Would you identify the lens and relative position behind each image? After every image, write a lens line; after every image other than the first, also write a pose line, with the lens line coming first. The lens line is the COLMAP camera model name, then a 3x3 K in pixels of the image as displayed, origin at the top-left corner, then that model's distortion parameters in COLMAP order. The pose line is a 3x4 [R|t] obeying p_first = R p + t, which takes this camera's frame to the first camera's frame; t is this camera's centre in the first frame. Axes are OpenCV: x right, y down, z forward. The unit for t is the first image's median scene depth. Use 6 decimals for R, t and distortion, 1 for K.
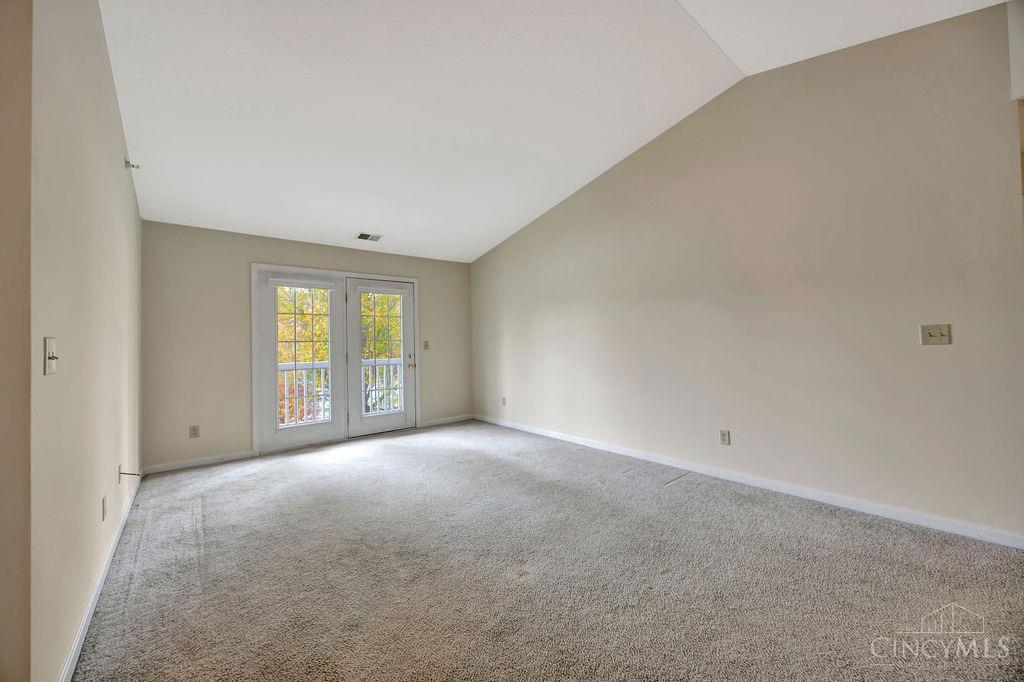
lens RADIAL K [[393.9, 0, 510.1], [0, 393.9, 333.3], [0, 0, 1]] dist [-0.003789, -0.000069]
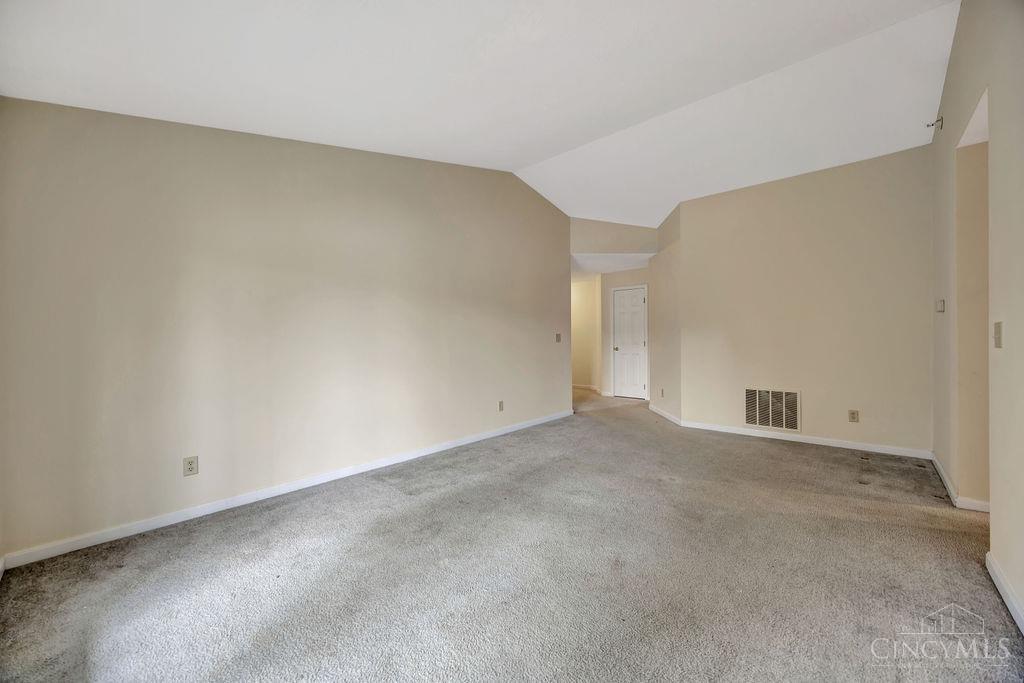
lens RADIAL K [[393.9, 0, 517.0], [0, 393.9, 343.0], [0, 0, 1]] dist [-0.003789, -0.000069]
pose [[-0.165162, 0.011033, 0.986205, -0.616404], [-0.014447, 0.999803, -0.013605, 0.033265], [-0.986161, -0.016495, -0.164970, 0.799698]]
